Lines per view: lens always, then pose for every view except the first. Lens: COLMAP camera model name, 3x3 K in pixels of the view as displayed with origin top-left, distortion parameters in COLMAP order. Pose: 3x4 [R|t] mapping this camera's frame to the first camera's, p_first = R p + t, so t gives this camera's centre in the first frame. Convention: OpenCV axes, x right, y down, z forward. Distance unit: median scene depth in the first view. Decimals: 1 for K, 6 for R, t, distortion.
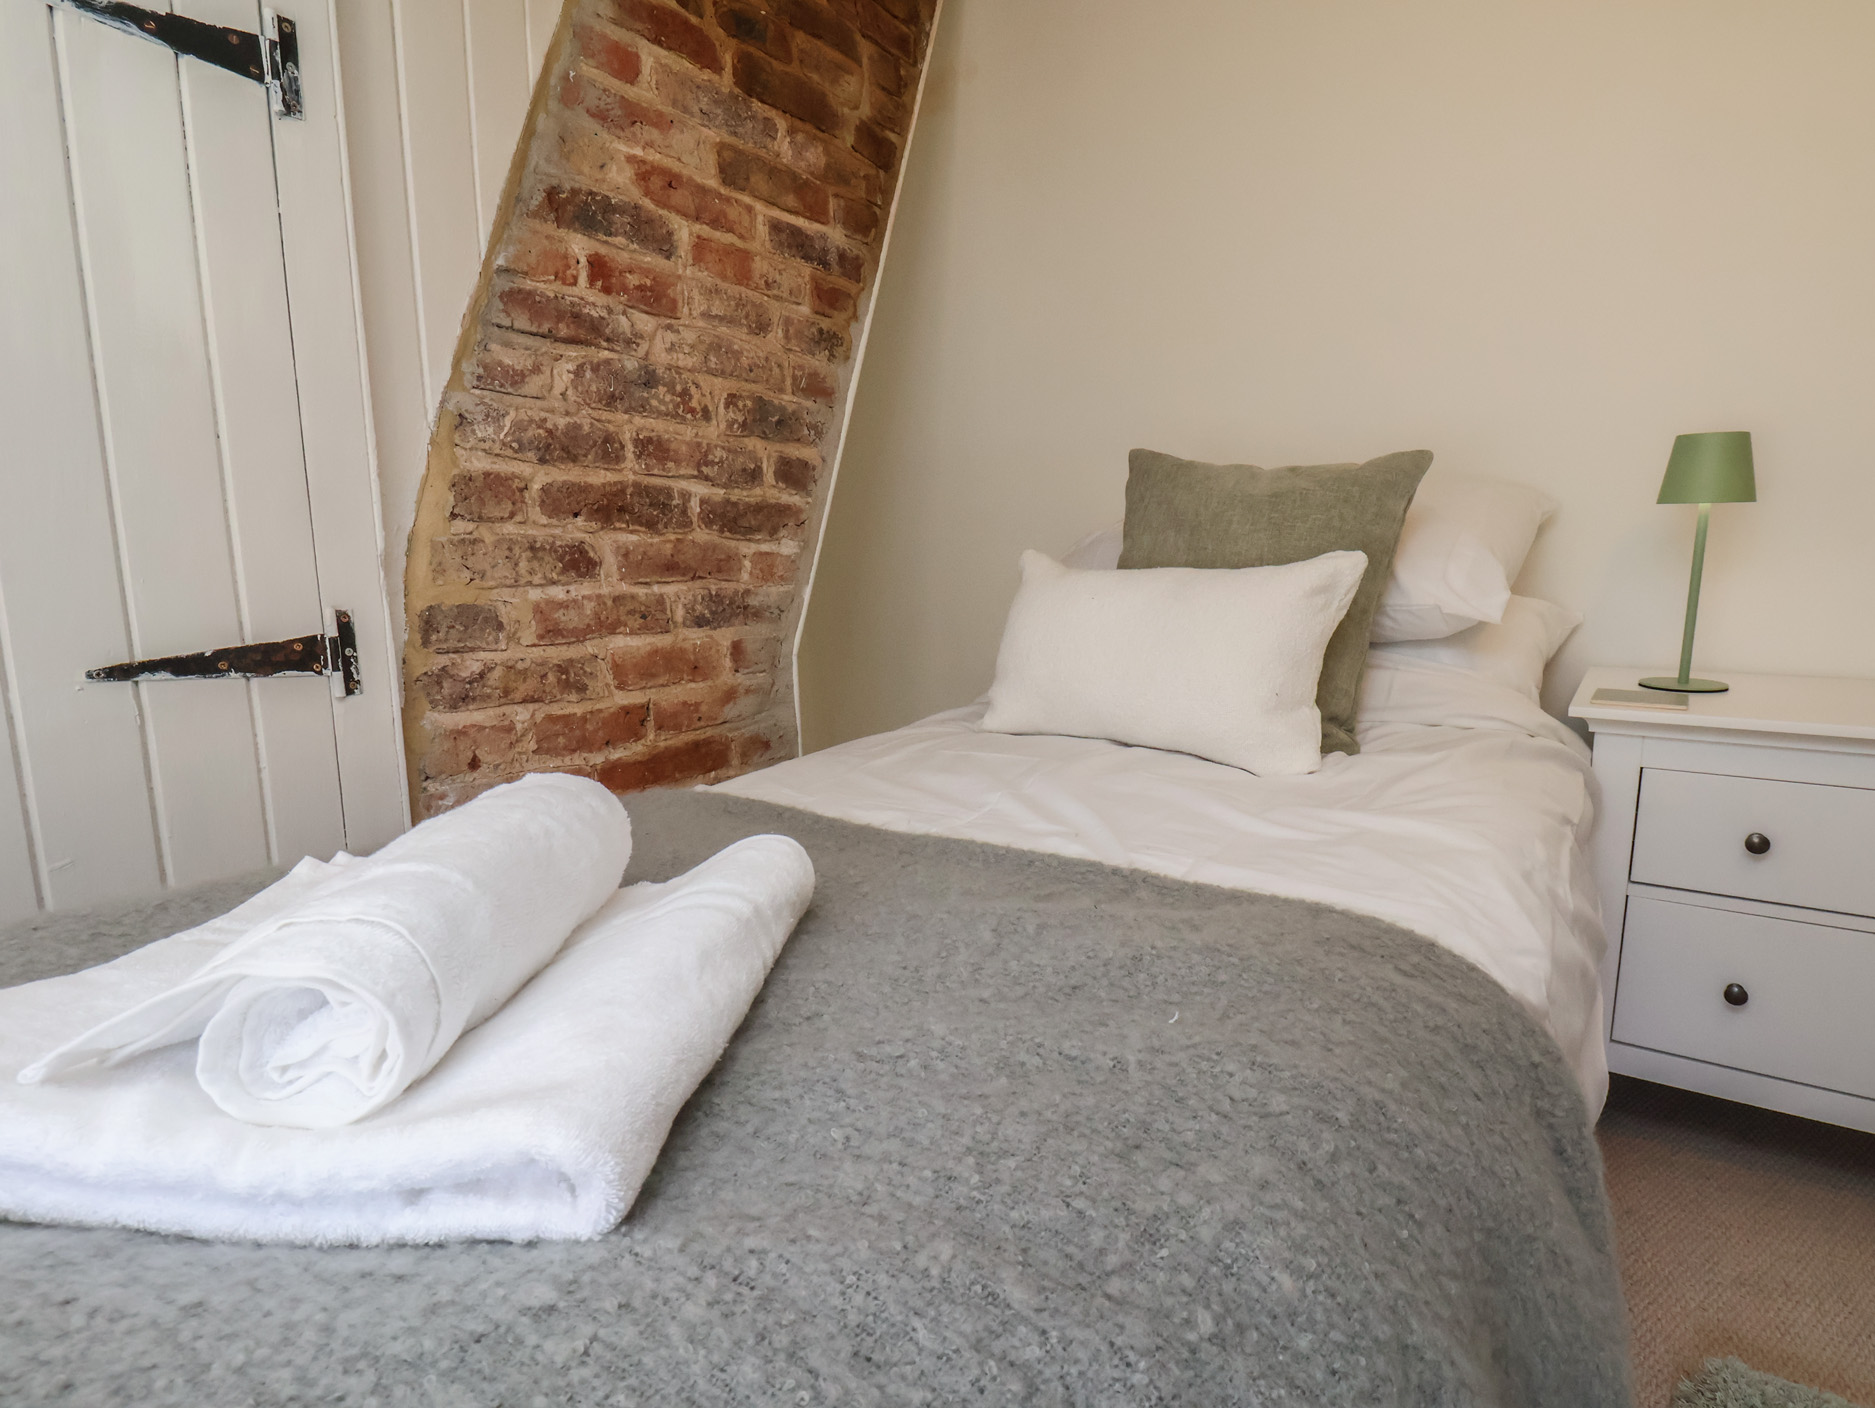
lens RADIAL K [[1010.6, 0, 938.6], [0, 1010.6, 715.8], [0, 0, 1]] dist [0.004105, -0.014139]
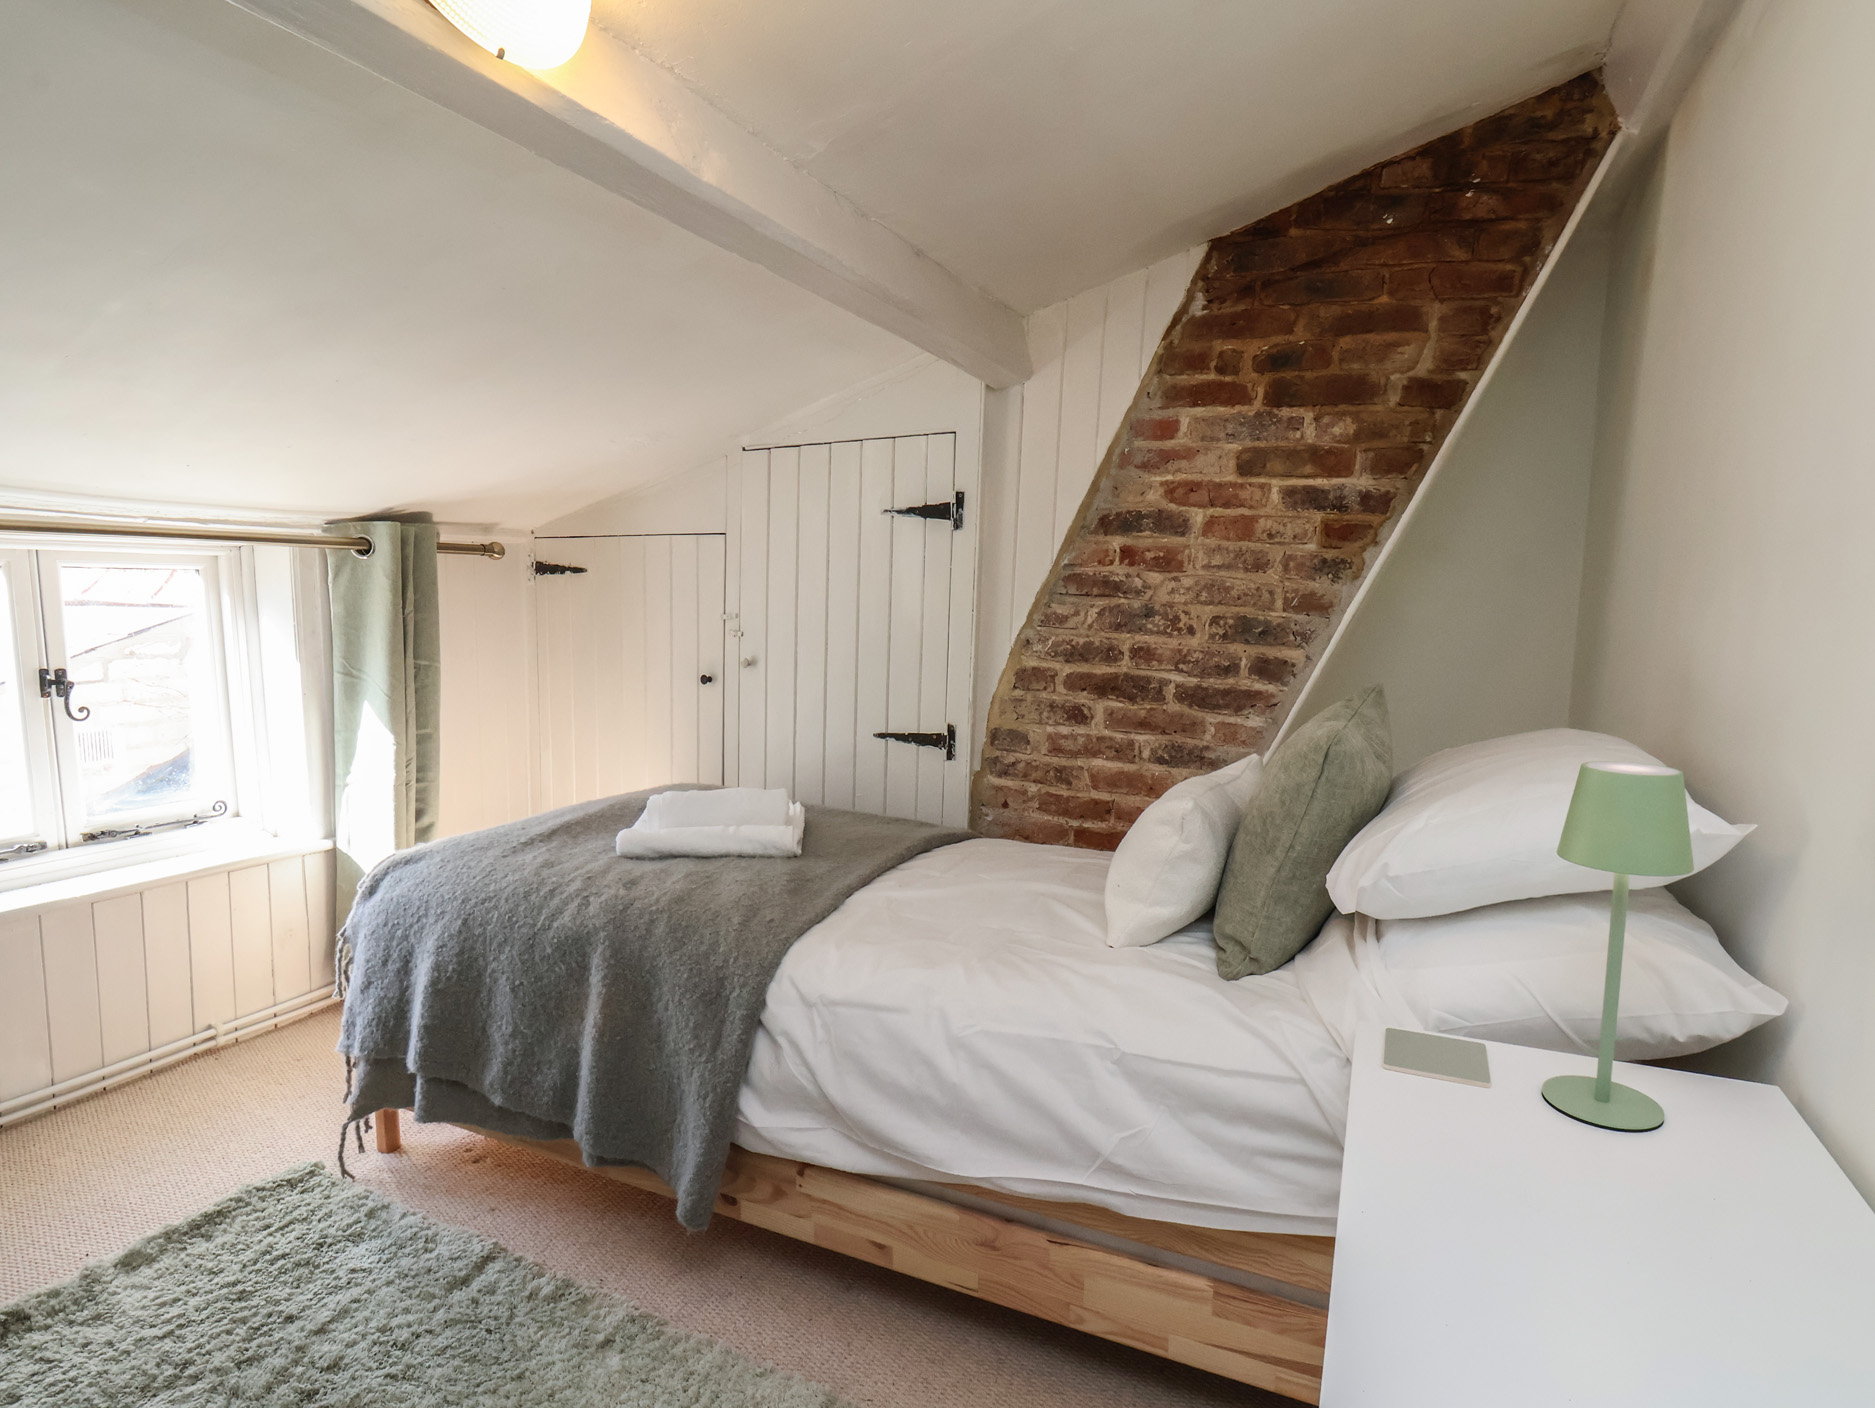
lens RADIAL K [[1010.6, 0, 938.6], [0, 1010.6, 715.8], [0, 0, 1]] dist [0.004105, -0.014139]
pose [[0.183320, 0.139663, -0.973082, 1.281543], [-0.190438, 0.976151, 0.104227, -0.273033], [0.964431, 0.166205, 0.205545, 0.352885]]
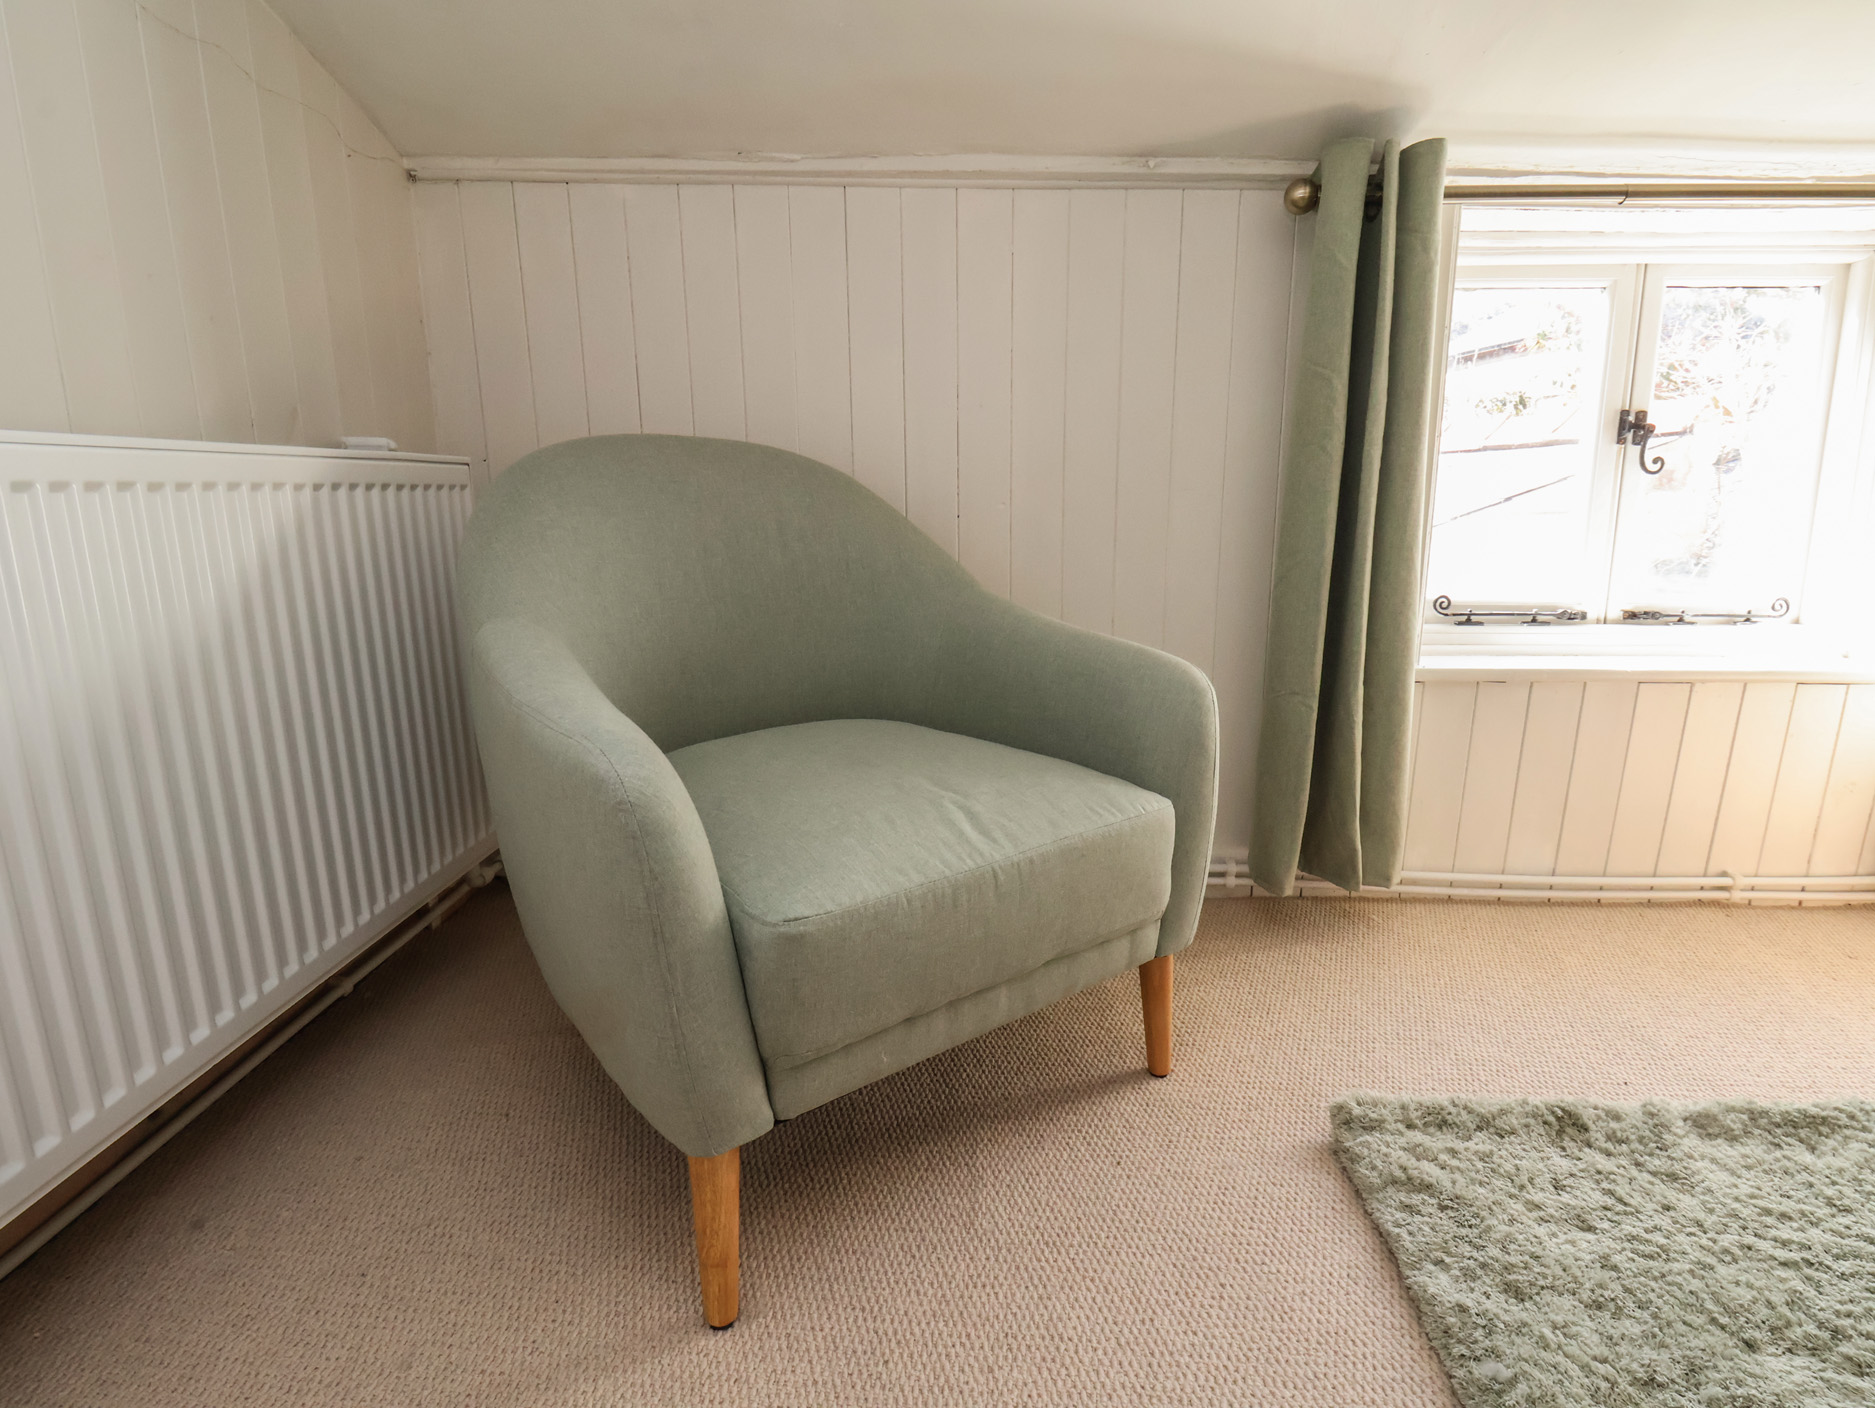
lens RADIAL K [[1010.6, 0, 938.6], [0, 1010.6, 715.8], [0, 0, 1]] dist [0.004105, -0.014139]
pose [[-0.835346, 0.141940, -0.531083, 1.037133], [-0.075290, 0.927446, 0.366298, 0.036316], [0.544544, 0.345971, -0.764053, -0.006811]]
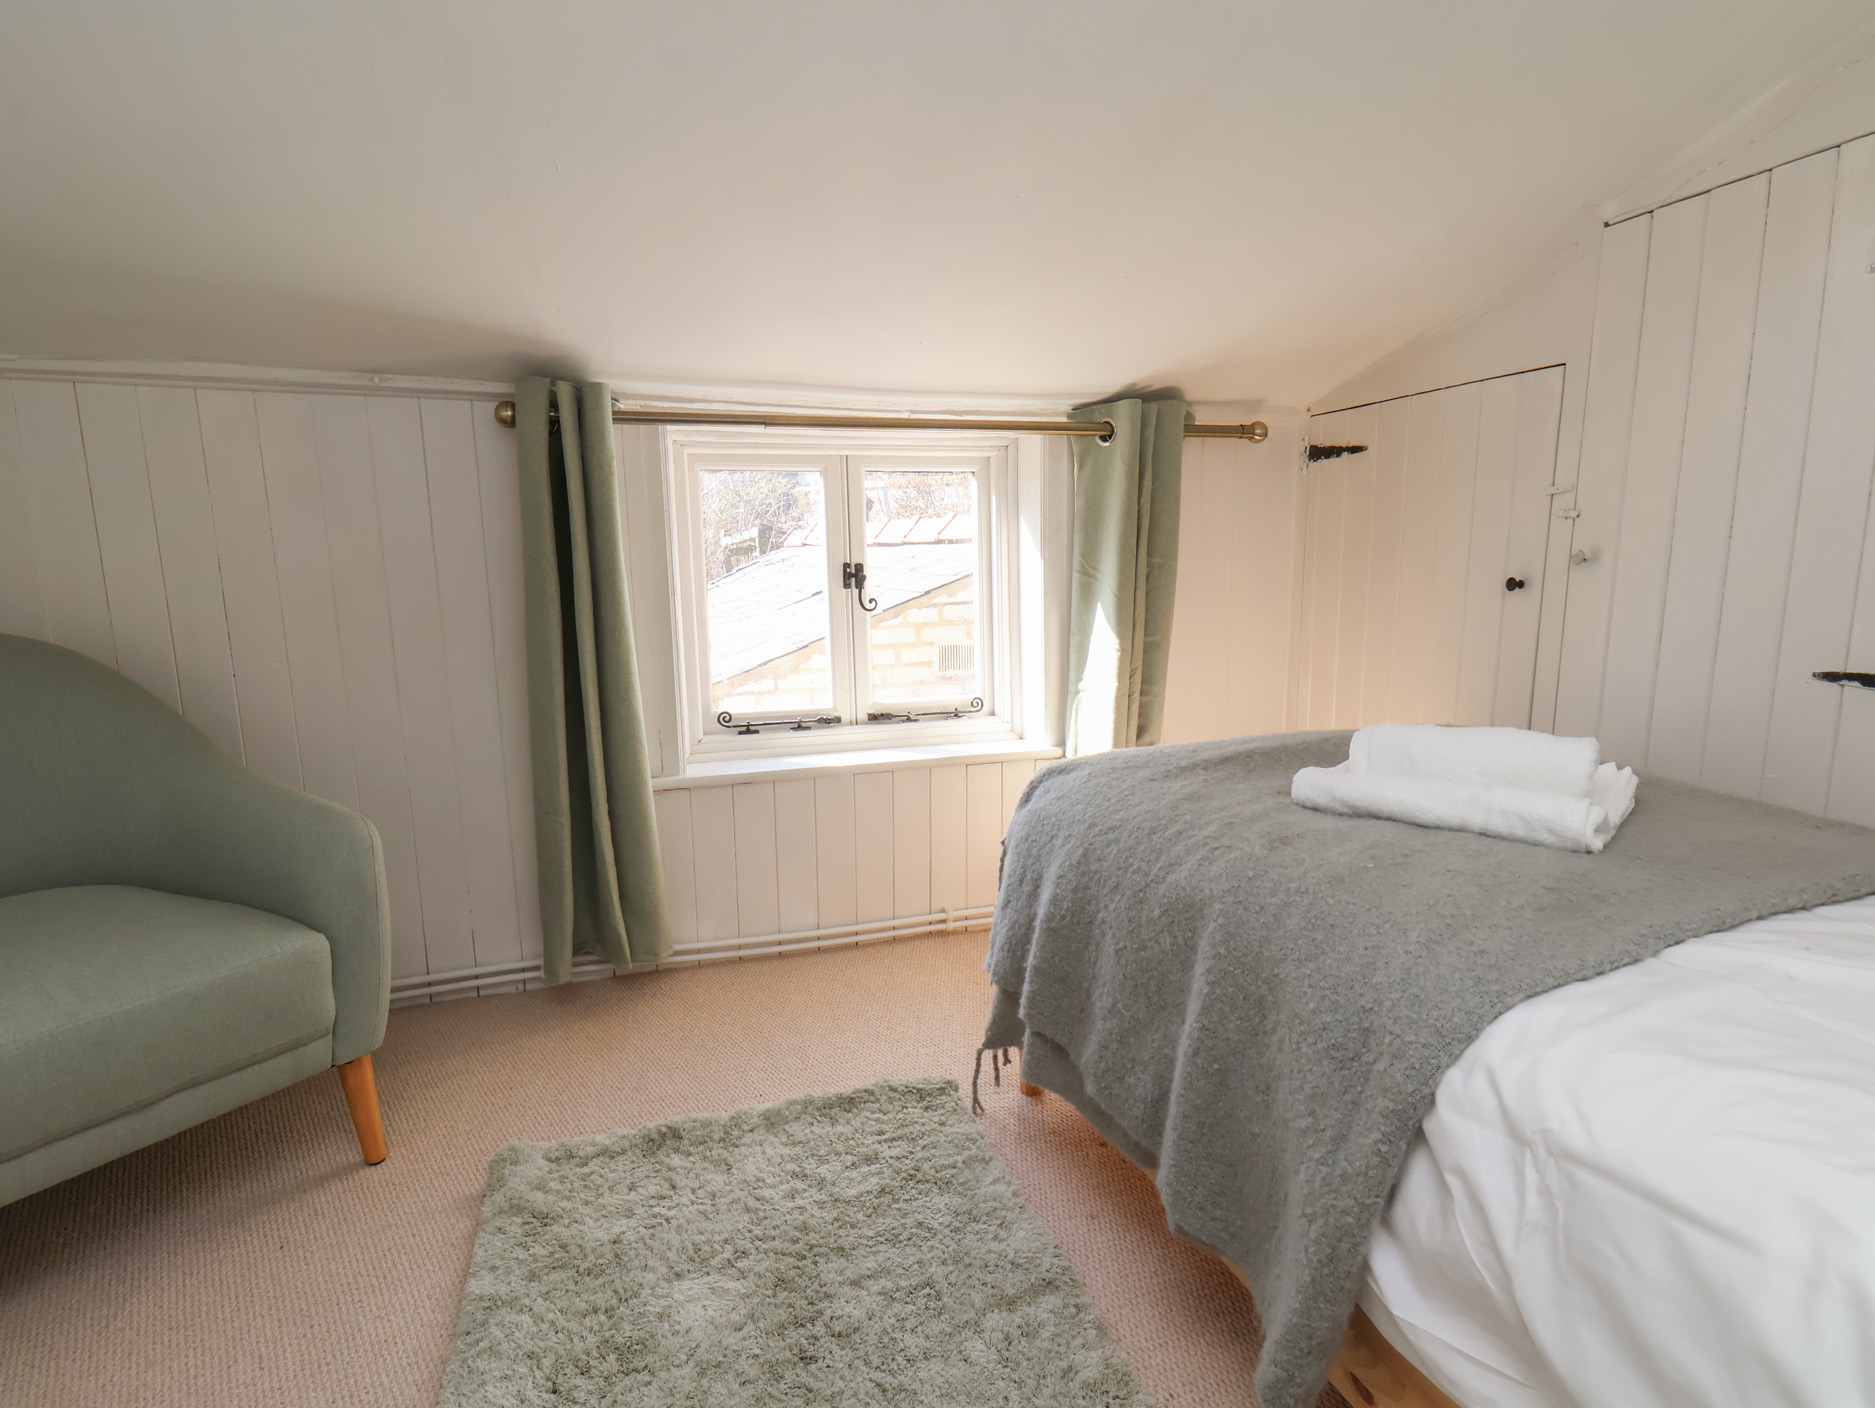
lens RADIAL K [[1010.6, 0, 938.6], [0, 1010.6, 715.8], [0, 0, 1]] dist [0.004105, -0.014139]
pose [[-0.587650, 0.156860, -0.793765, 0.847317], [-0.116461, 0.954414, 0.274827, -0.165961], [0.800690, 0.253945, -0.542593, 0.472631]]
